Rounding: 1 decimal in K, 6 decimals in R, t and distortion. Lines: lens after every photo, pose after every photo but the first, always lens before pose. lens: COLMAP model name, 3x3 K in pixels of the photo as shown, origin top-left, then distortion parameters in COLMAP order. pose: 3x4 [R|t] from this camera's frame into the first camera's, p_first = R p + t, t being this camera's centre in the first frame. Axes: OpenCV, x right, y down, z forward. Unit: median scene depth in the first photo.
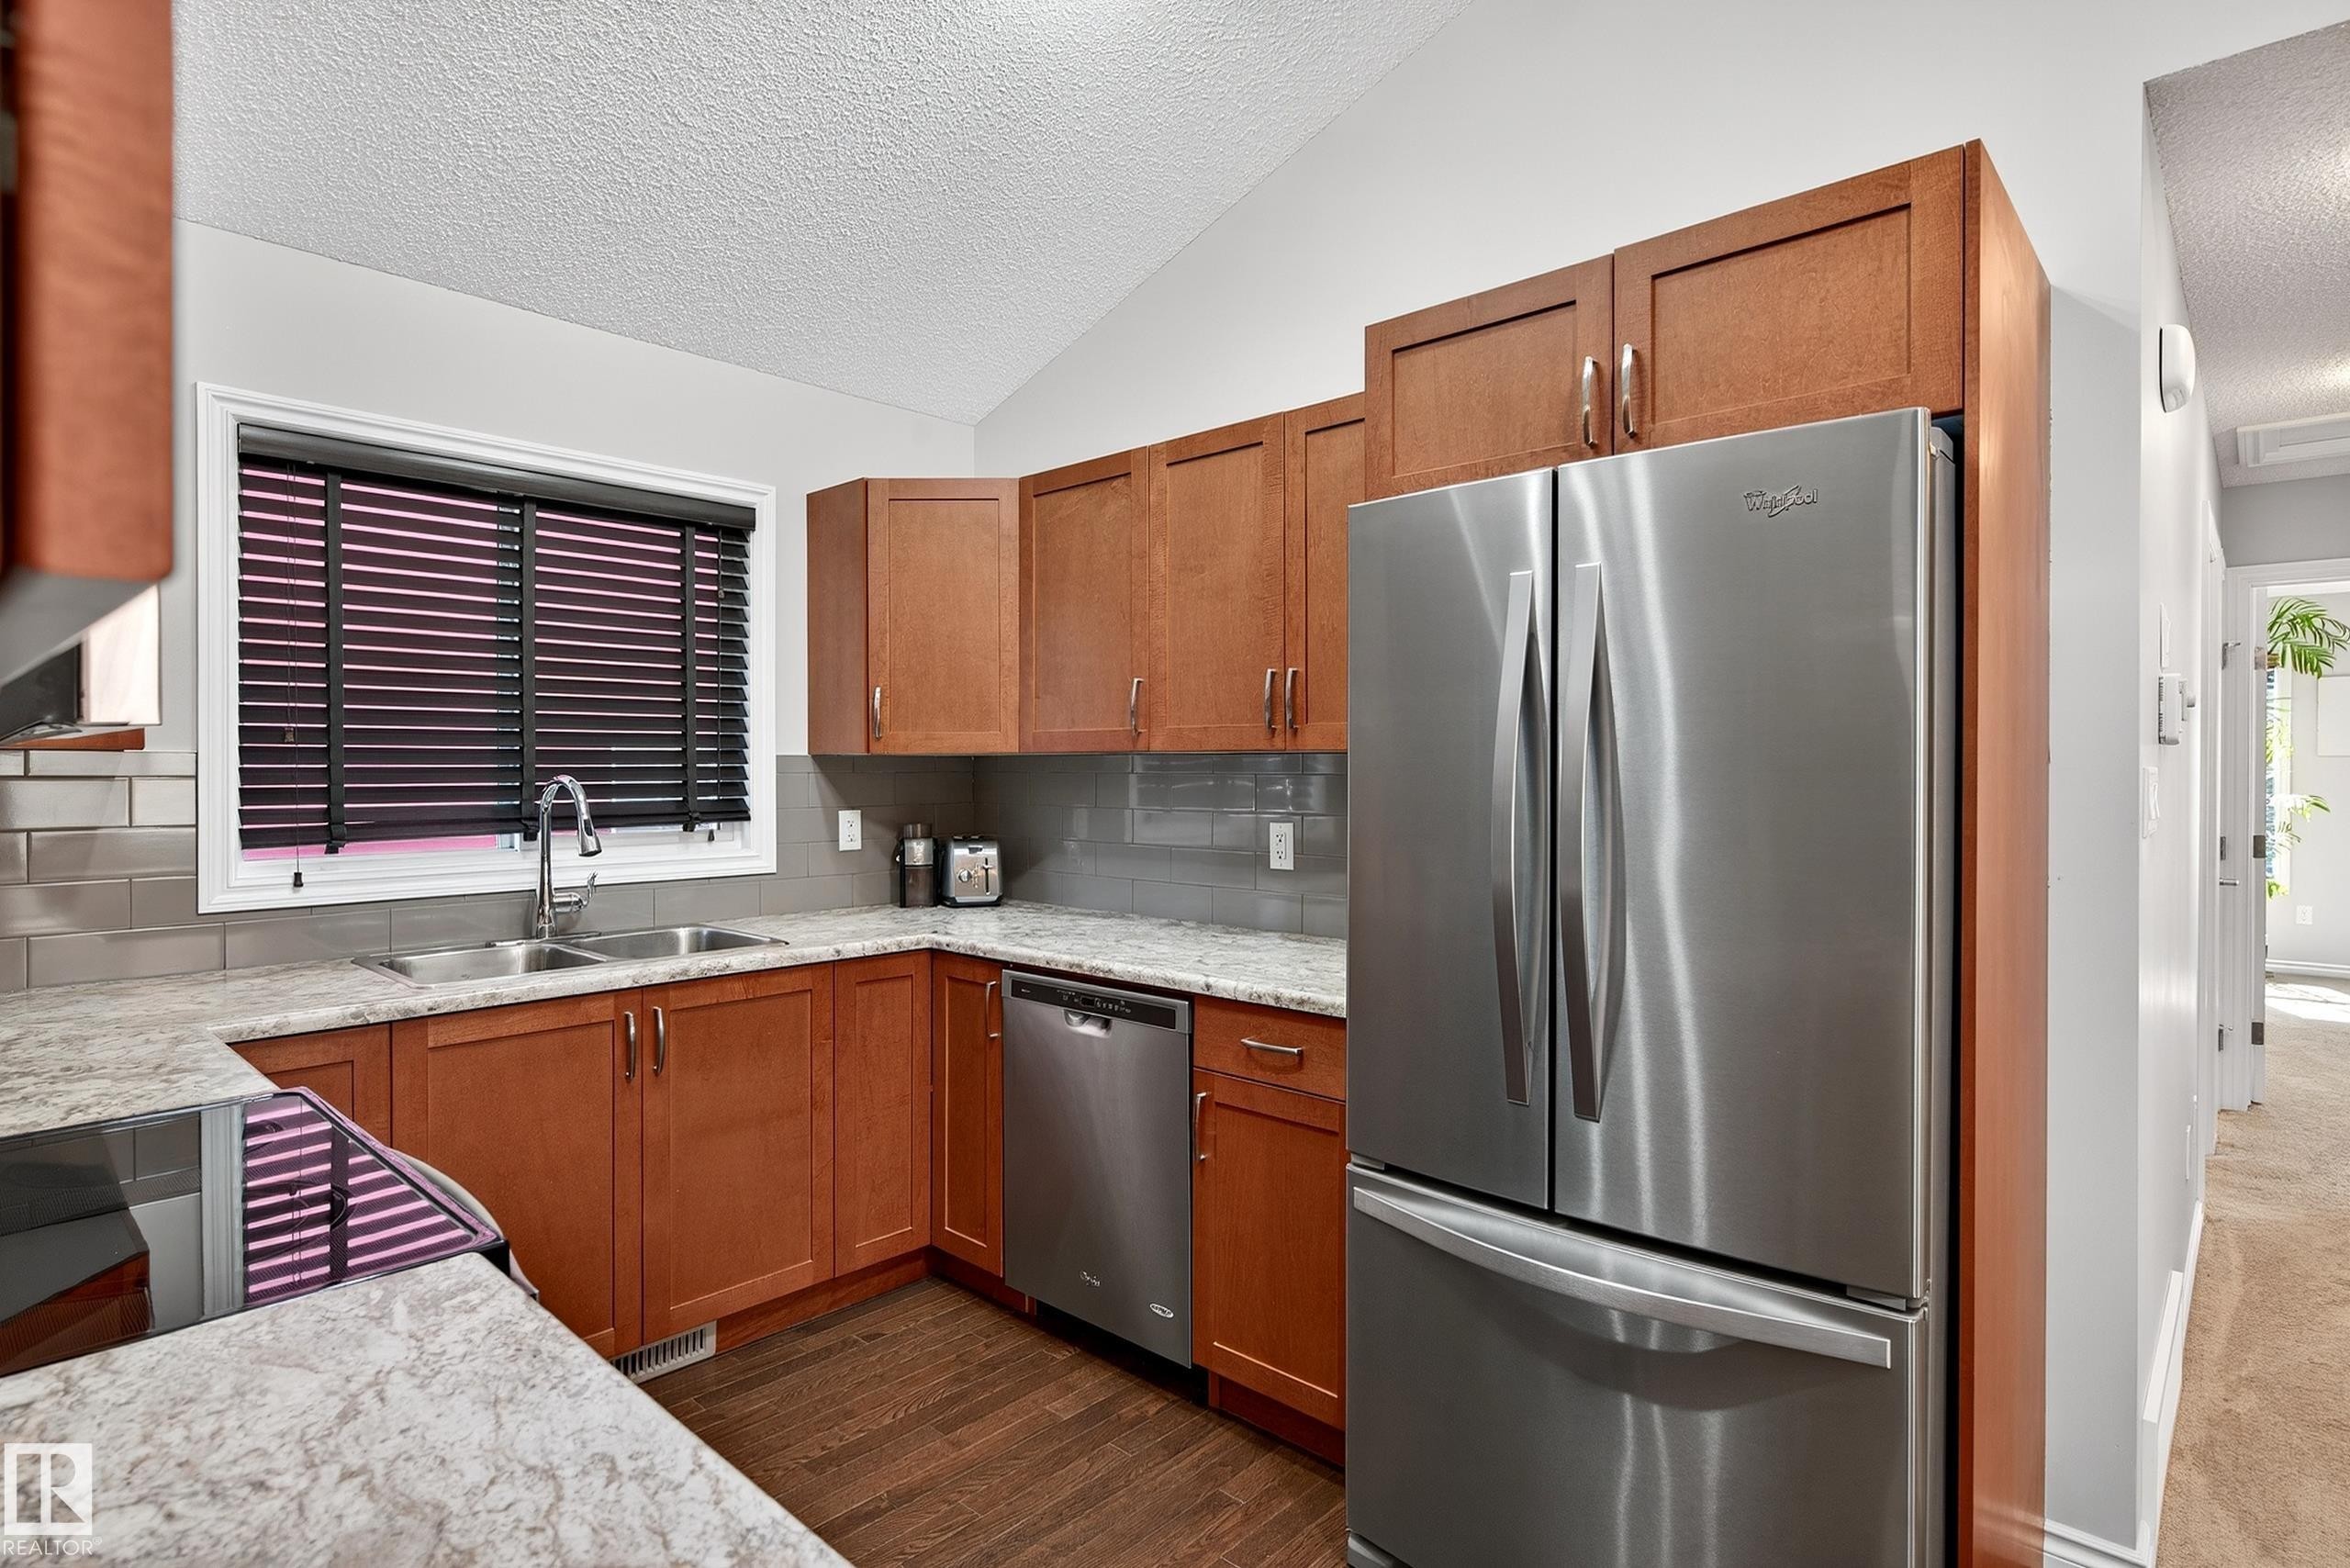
lens RADIAL K [[1188.9, 0, 1175.0], [0, 1188.9, 784.0], [0, 0, 1]] dist [-0.003532, -0.000508]
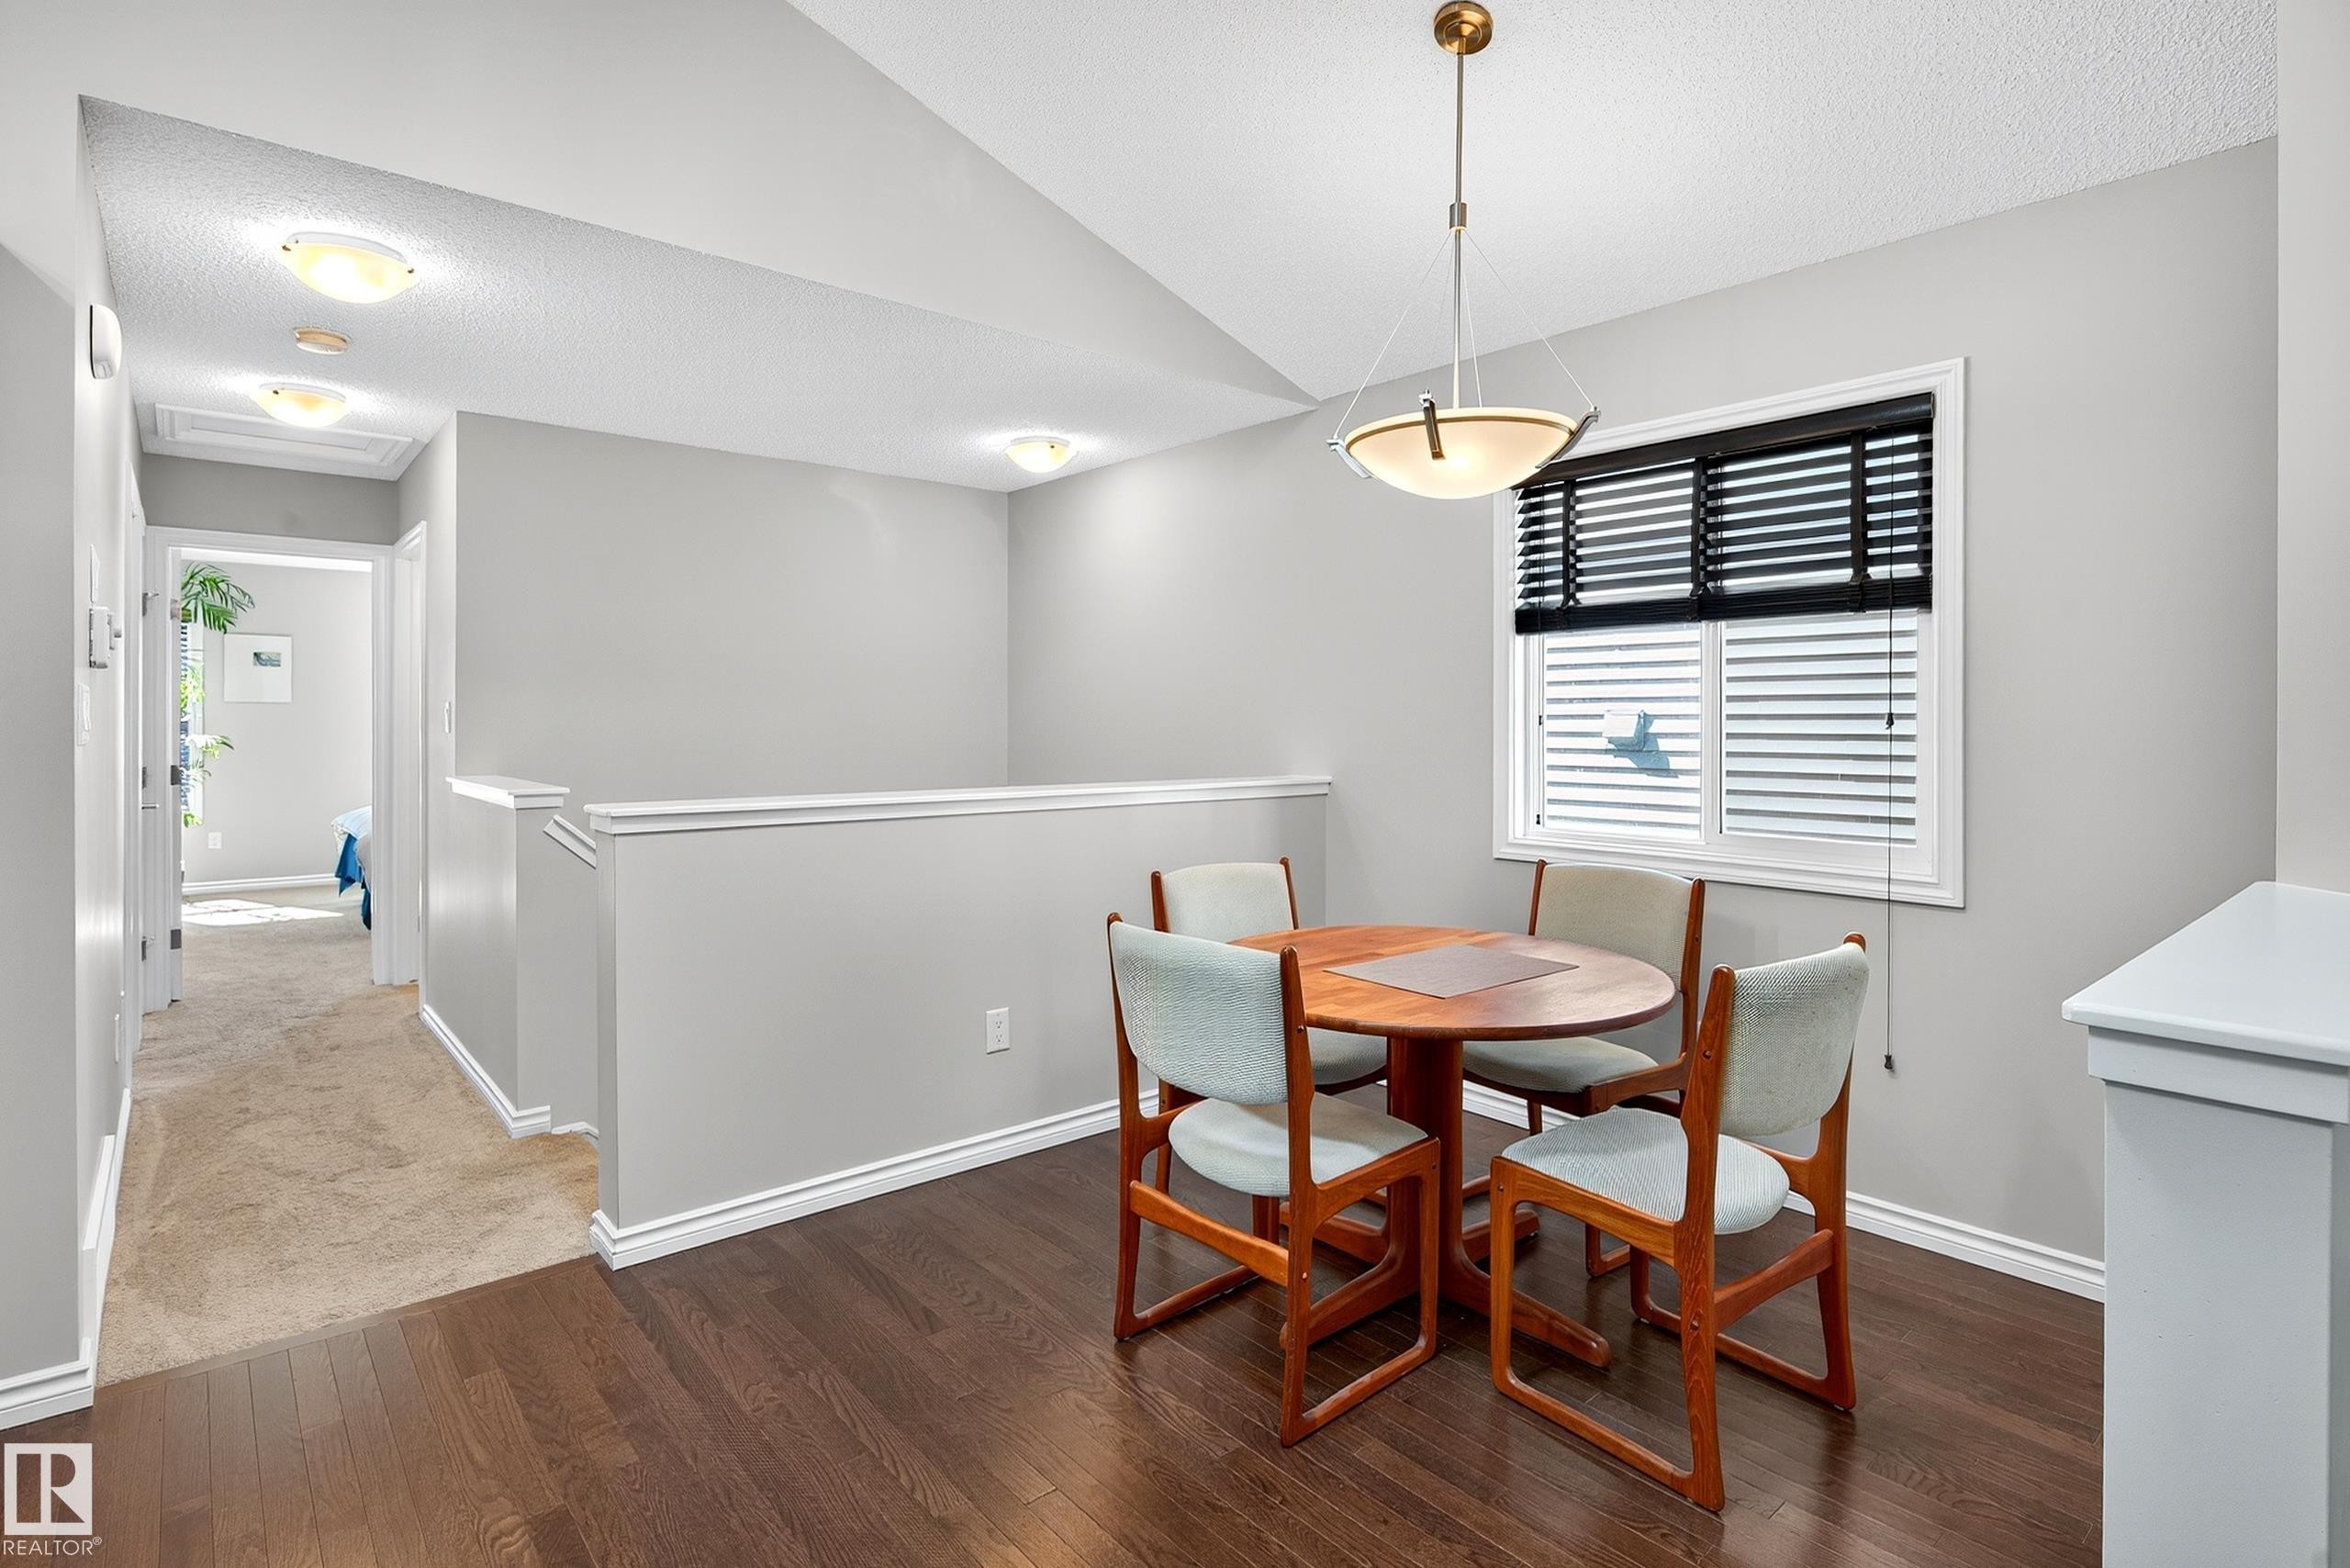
lens RADIAL K [[1160.0, 0, 1133.4], [0, 1160.0, 720.7], [0, 0, 1]] dist [-0.004602, -0.000922]
pose [[0.137792, 0.002552, 0.990458, -0.063958], [0.009408, 0.999948, -0.003886, 0.015547], [-0.990417, 0.009854, 0.137761, -0.071075]]
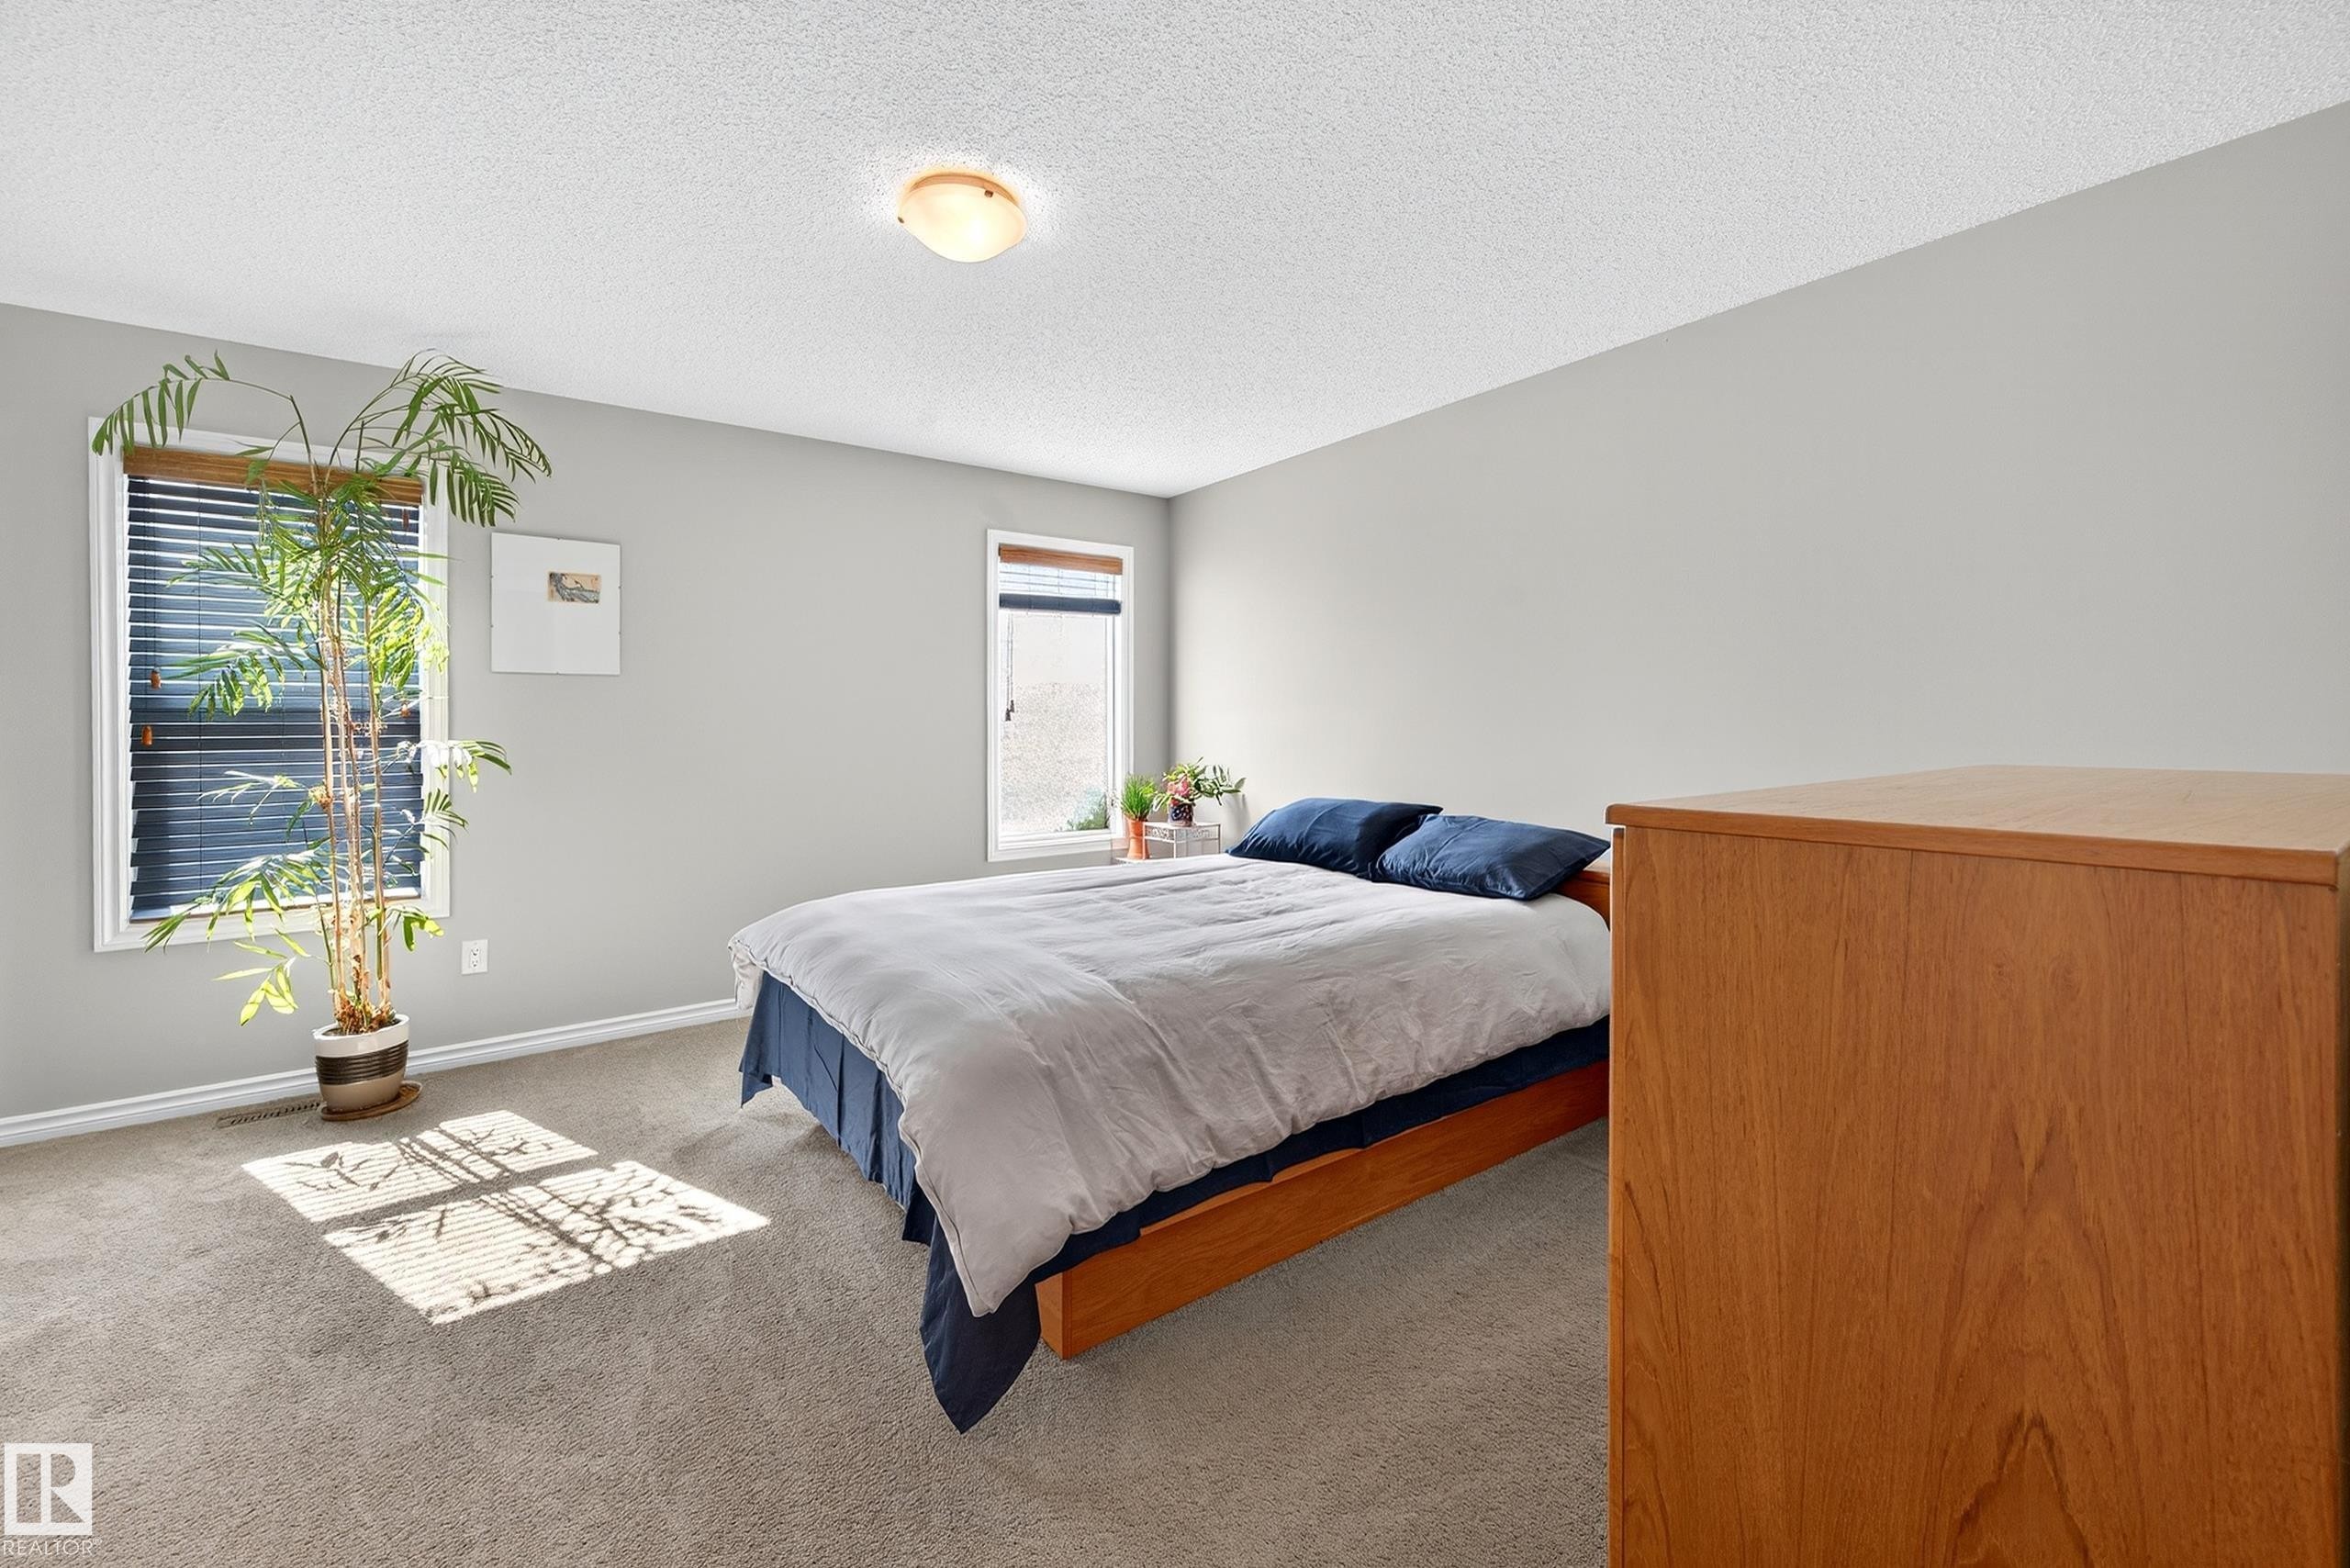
lens RADIAL K [[947.0, 0, 1173.4], [0, 947.0, 696.7], [0, 0, 1]] dist [-0.000337, -0.000015]
pose [[0.198602, -0.004152, 0.980071, 1.262966], [0.010921, 0.999938, 0.002023, -0.017231], [-0.980019, 0.010302, 0.198635, 1.275748]]
